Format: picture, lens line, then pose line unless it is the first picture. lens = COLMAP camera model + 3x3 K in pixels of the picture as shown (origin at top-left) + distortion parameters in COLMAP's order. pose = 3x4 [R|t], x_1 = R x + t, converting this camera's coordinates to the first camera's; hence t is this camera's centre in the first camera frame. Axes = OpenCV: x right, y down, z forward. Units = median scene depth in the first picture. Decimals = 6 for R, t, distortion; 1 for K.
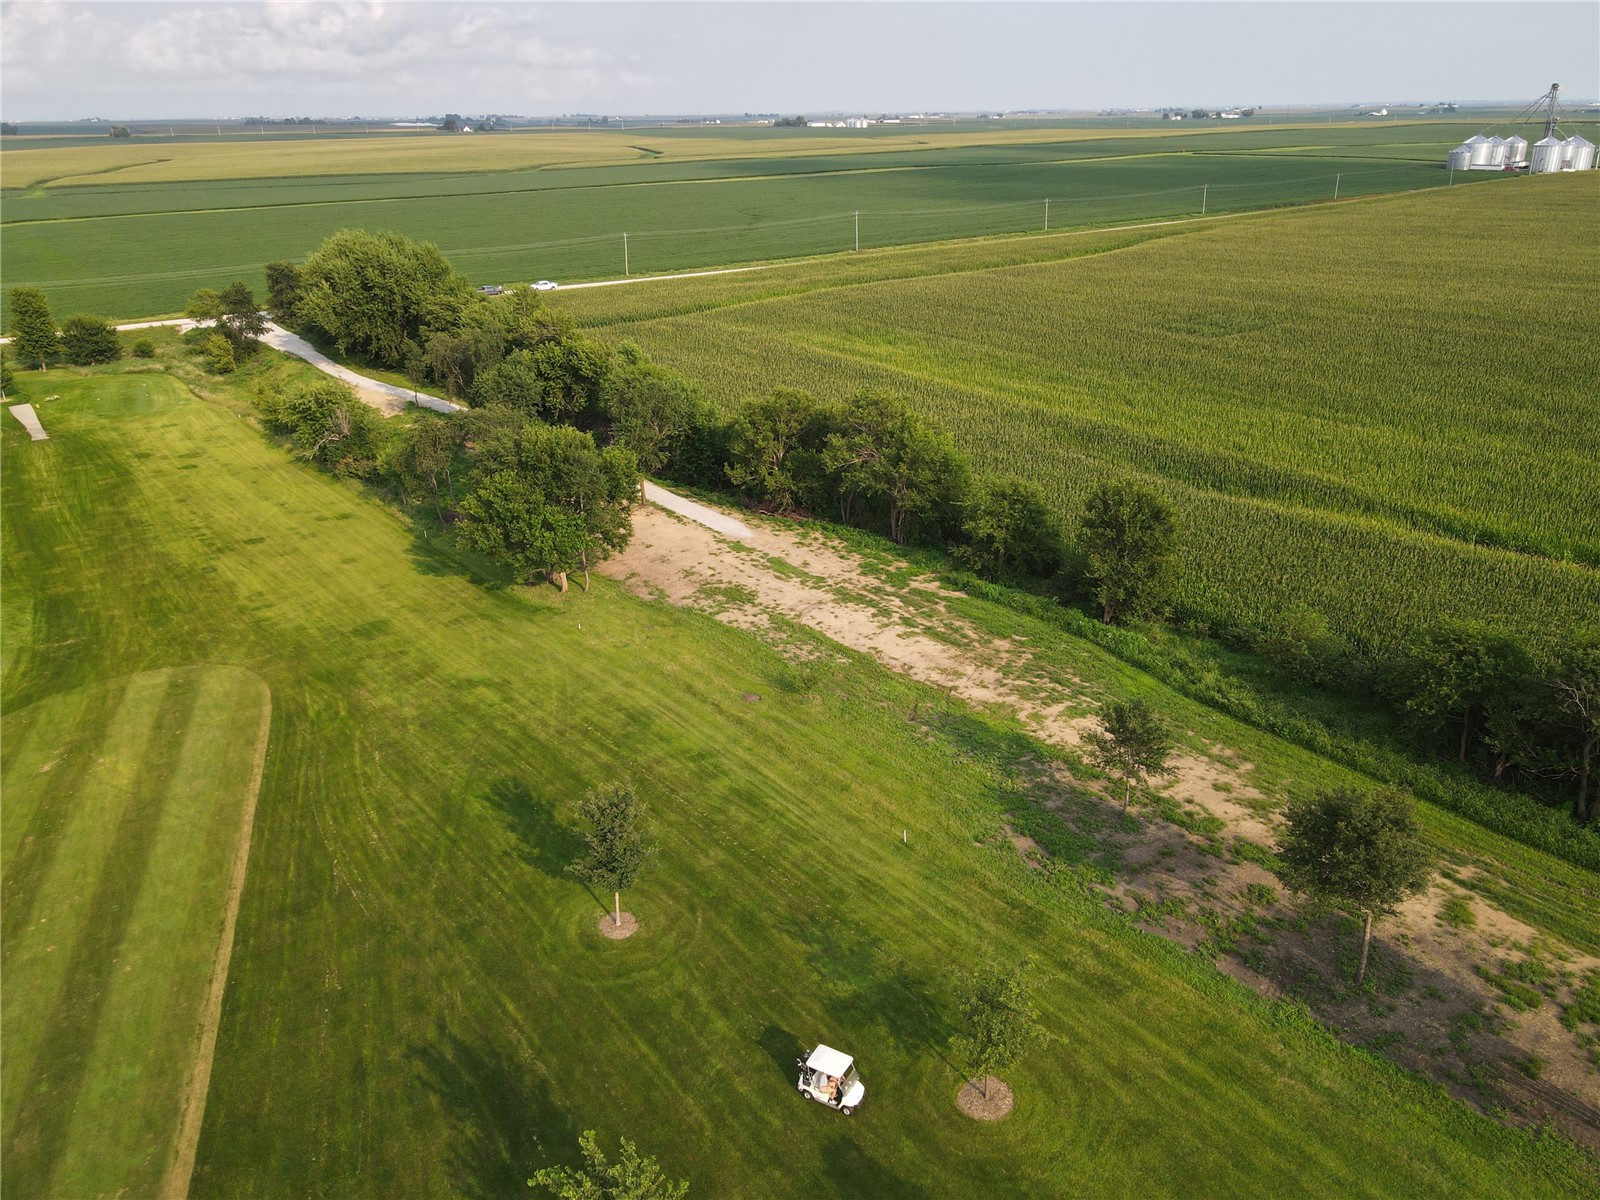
lens RADIAL K [[1170.0, 0, 805.0], [0, 1170.0, 587.6], [0, 0, 1]] dist [0.009042, 0.019232]
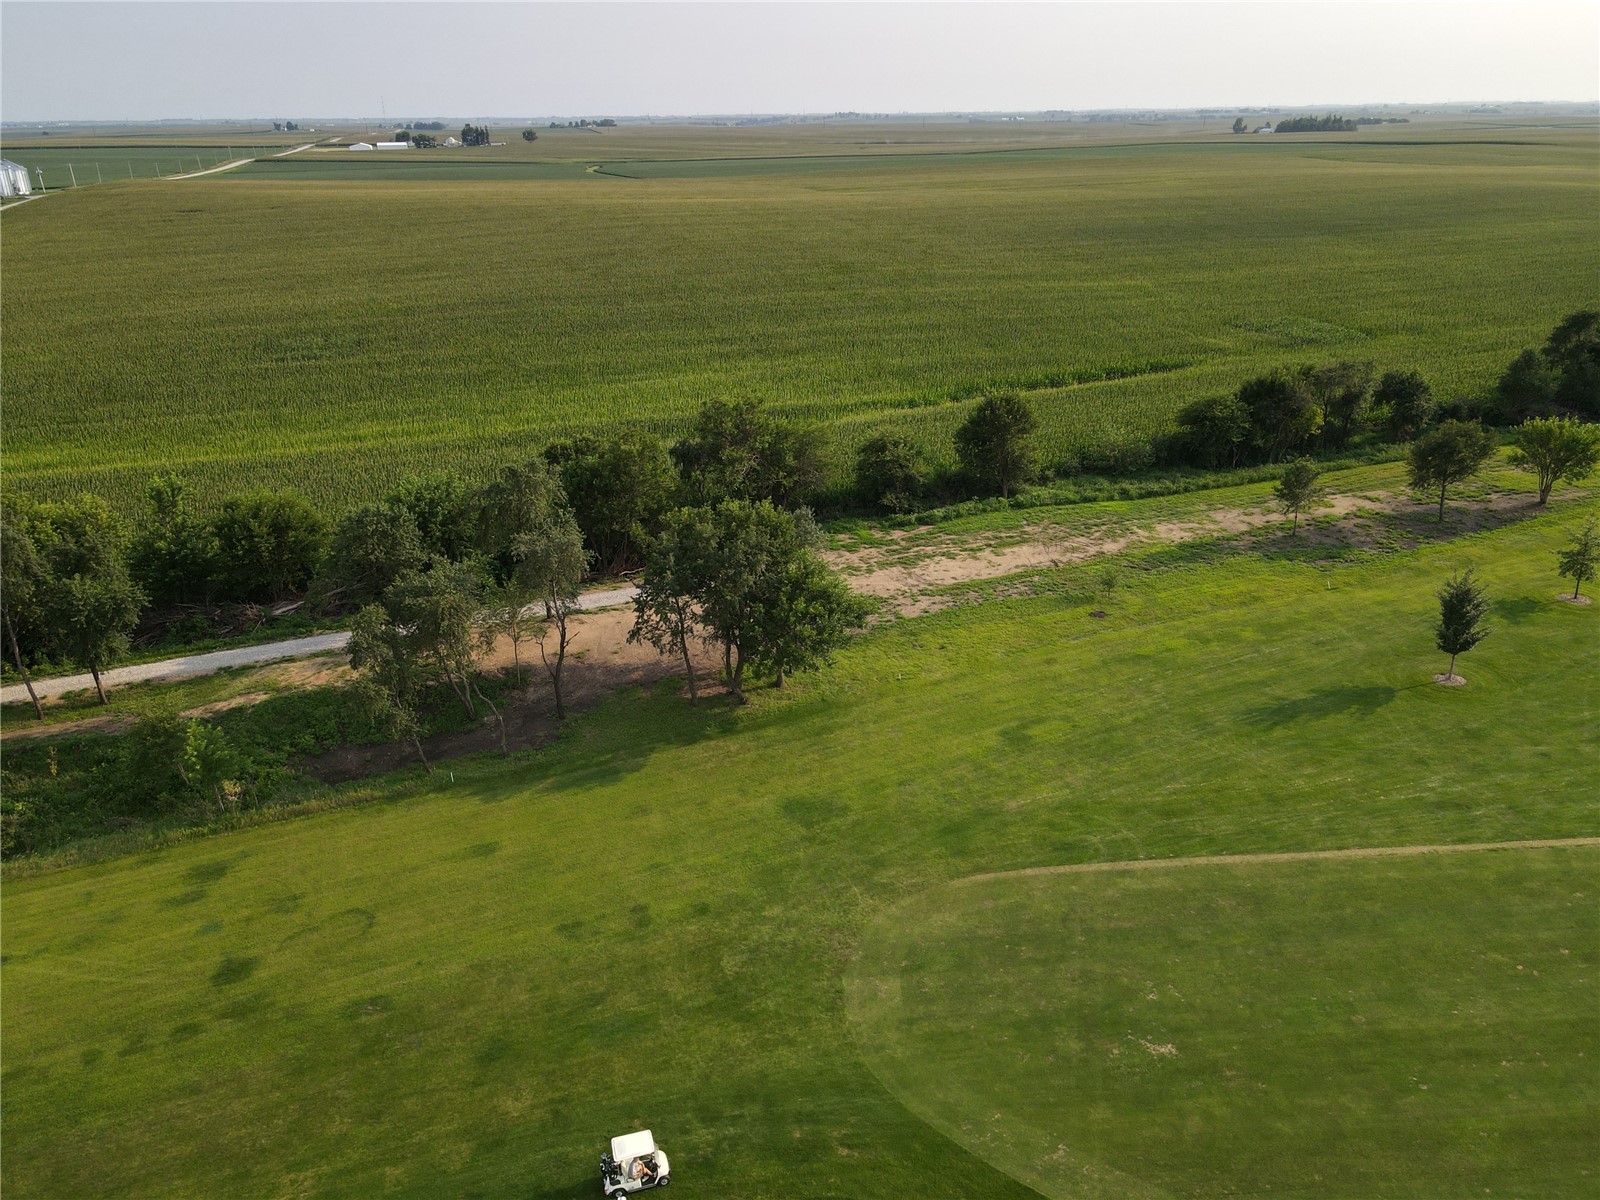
lens RADIAL K [[1170.0, 0, 814.4], [0, 1170.0, 606.0], [0, 0, 1]] dist [0.009042, 0.019232]
pose [[0.280880, -0.370332, 0.885415, -0.916804], [0.369957, 0.893037, 0.256159, -0.251887], [-0.885572, 0.255615, 0.387843, 0.627706]]
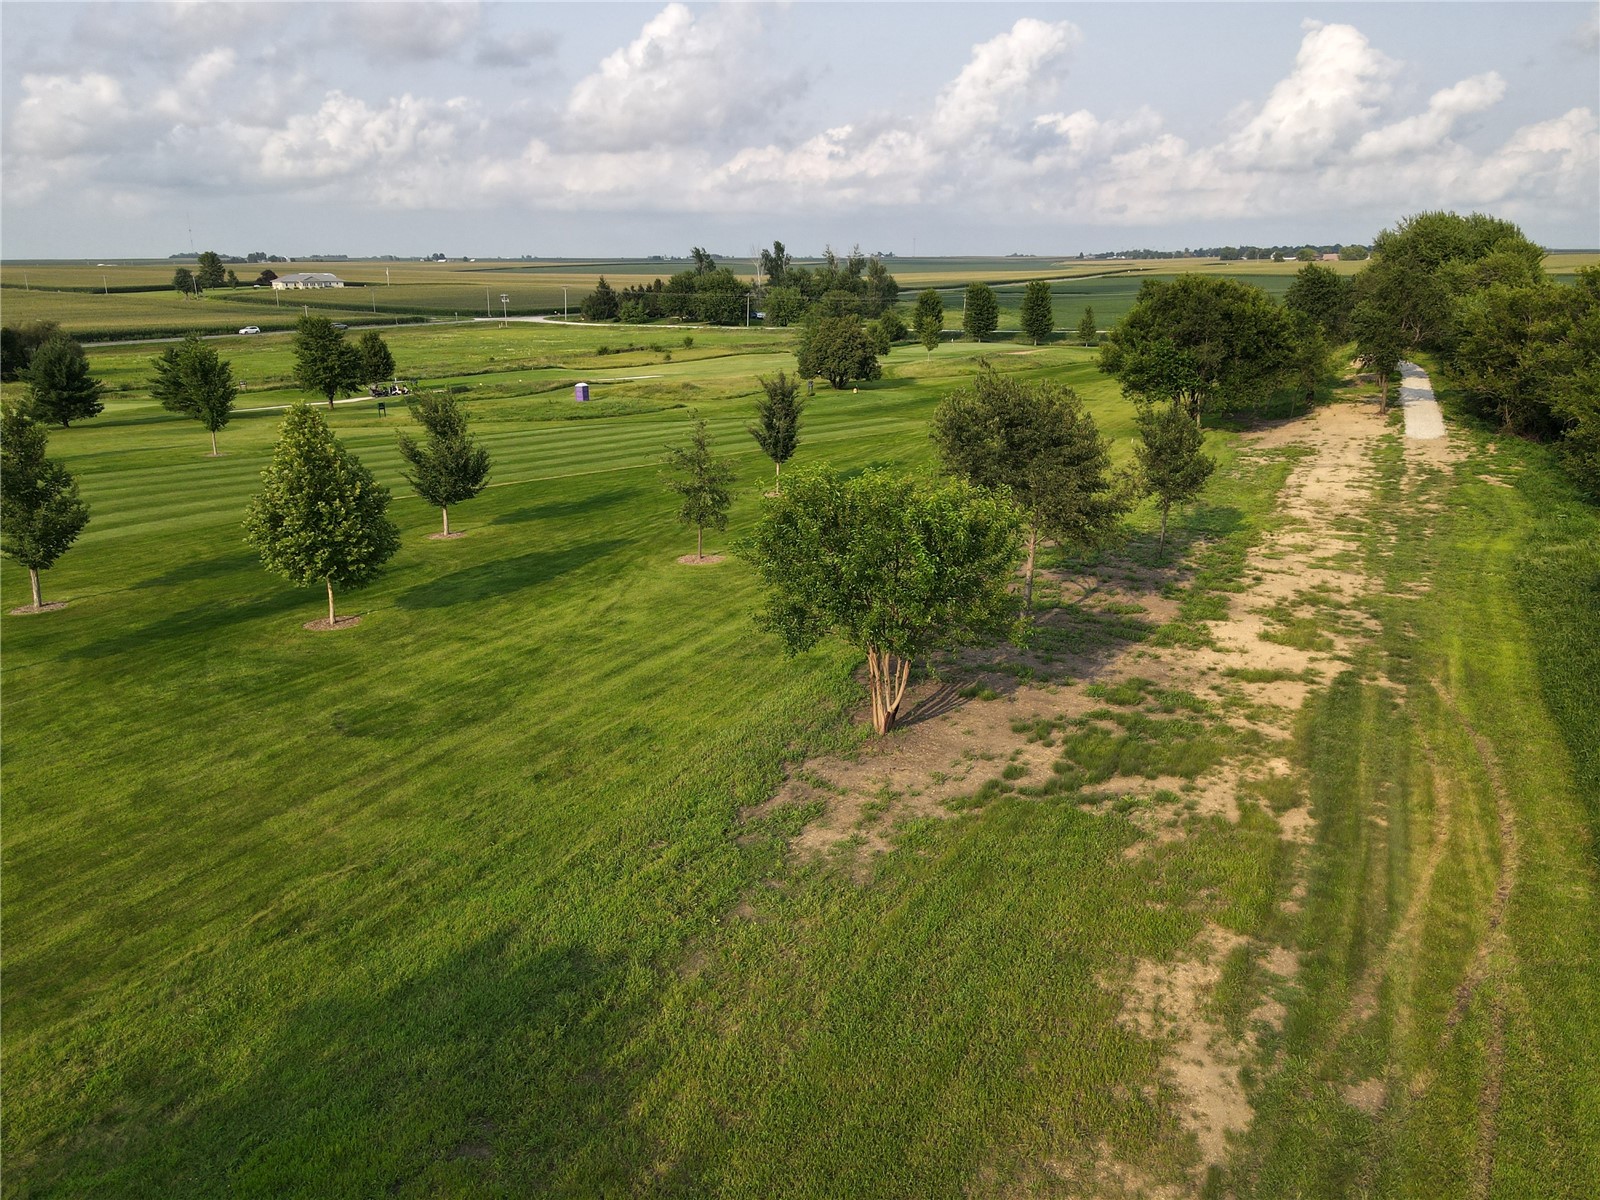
lens RADIAL K [[1170.0, 0, 805.9], [0, 1170.0, 598.7], [0, 0, 1]] dist [0.009042, 0.019232]
pose [[0.441551, 0.258601, -0.859161, 0.584138], [-0.335766, 0.935612, 0.109051, 0.139249], [0.832042, 0.240326, 0.499950, 0.224225]]
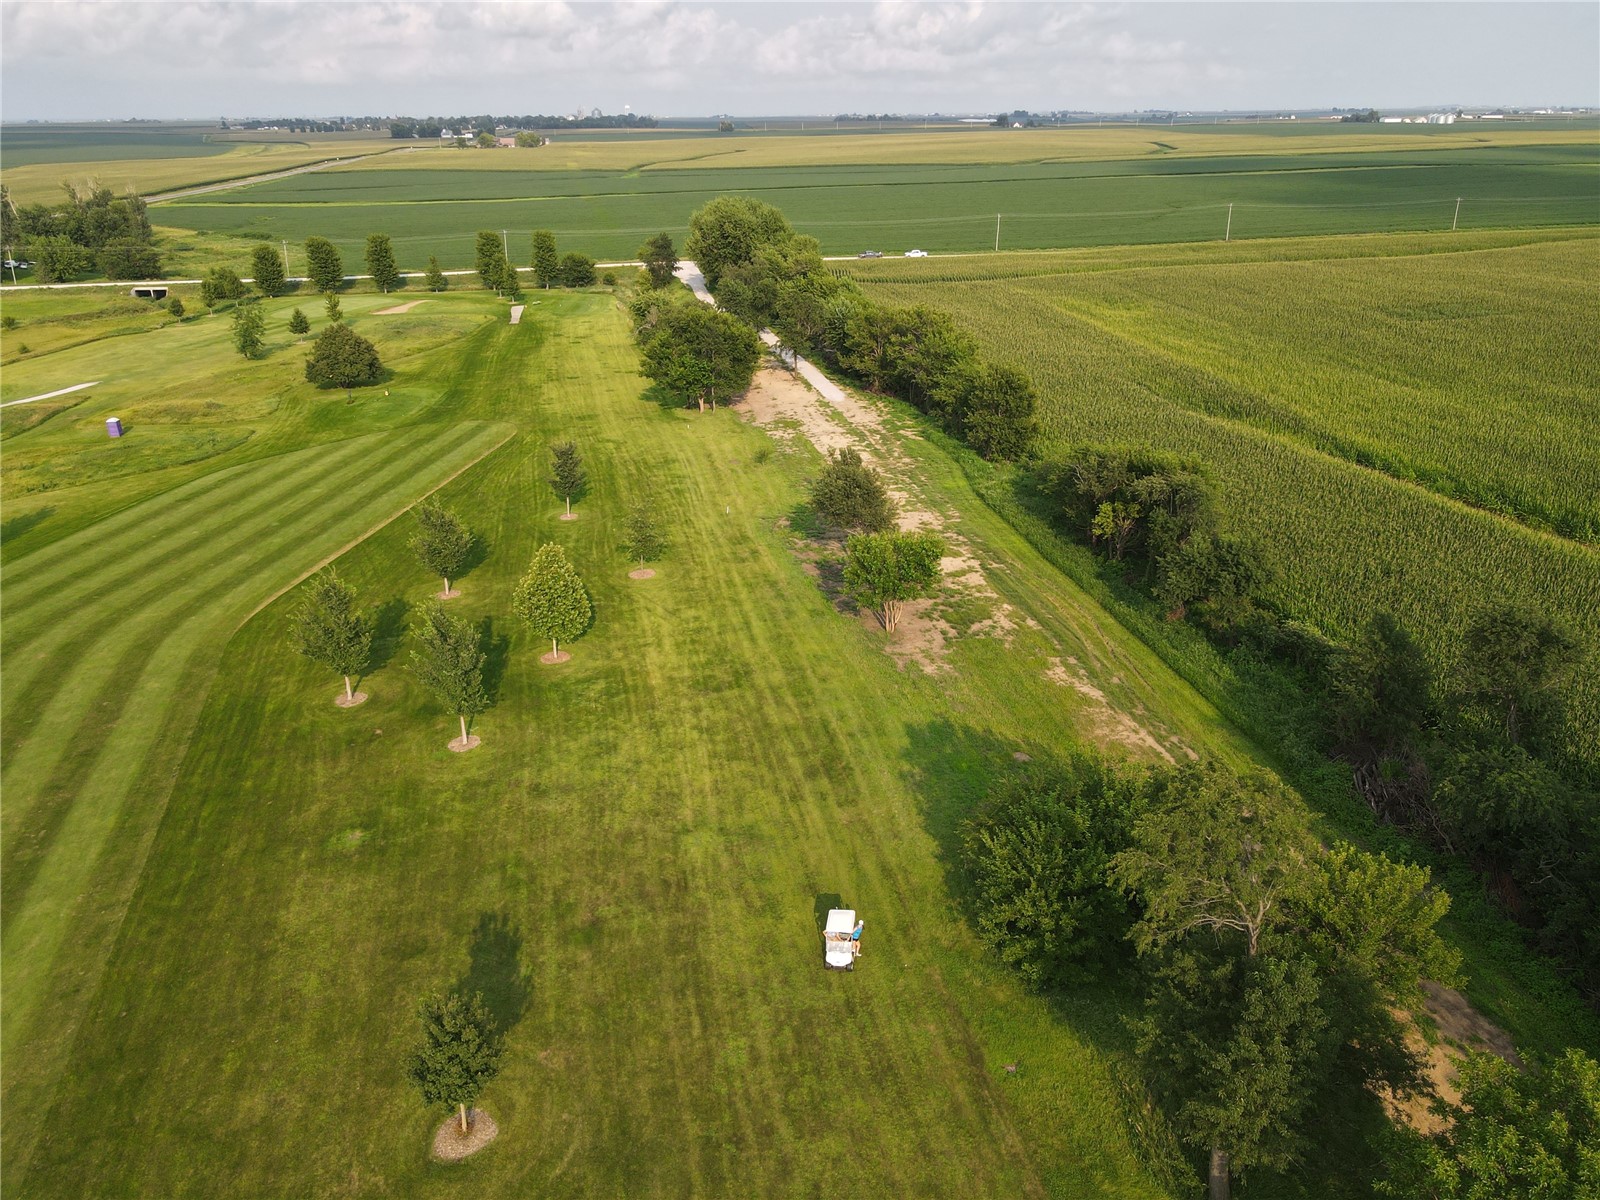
lens RADIAL K [[1170.0, 0, 808.1], [0, 1170.0, 591.4], [0, 0, 1]] dist [0.009042, 0.019232]
pose [[0.901881, 0.167630, -0.398133, 0.593040], [-0.165275, 0.985415, 0.040505, 0.151653], [0.399116, 0.029271, 0.916433, -0.390120]]
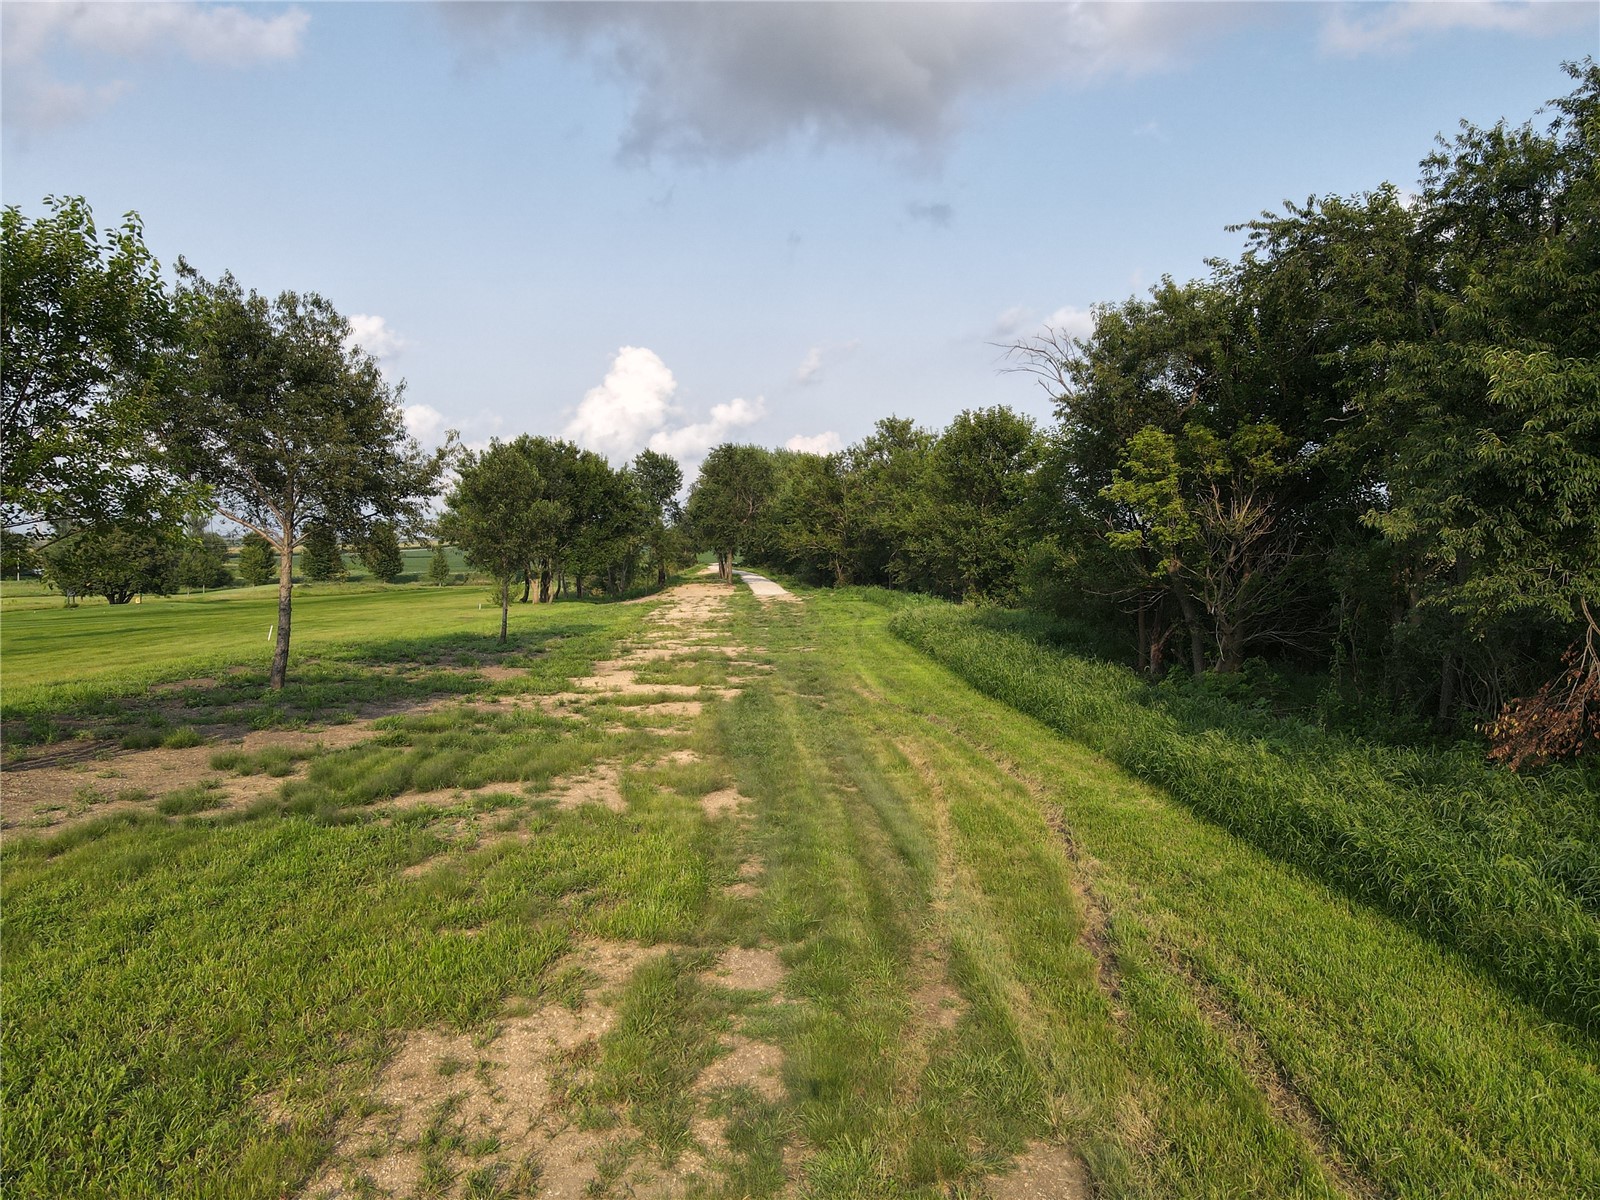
lens RADIAL K [[1170.0, 0, 802.0], [0, 1170.0, 599.8], [0, 0, 1]] dist [0.009042, 0.019232]
pose [[0.830176, 0.036003, -0.556337, 0.500065], [-0.213777, 0.942189, -0.258028, 0.197154], [0.514885, 0.333141, 0.789880, 0.353328]]
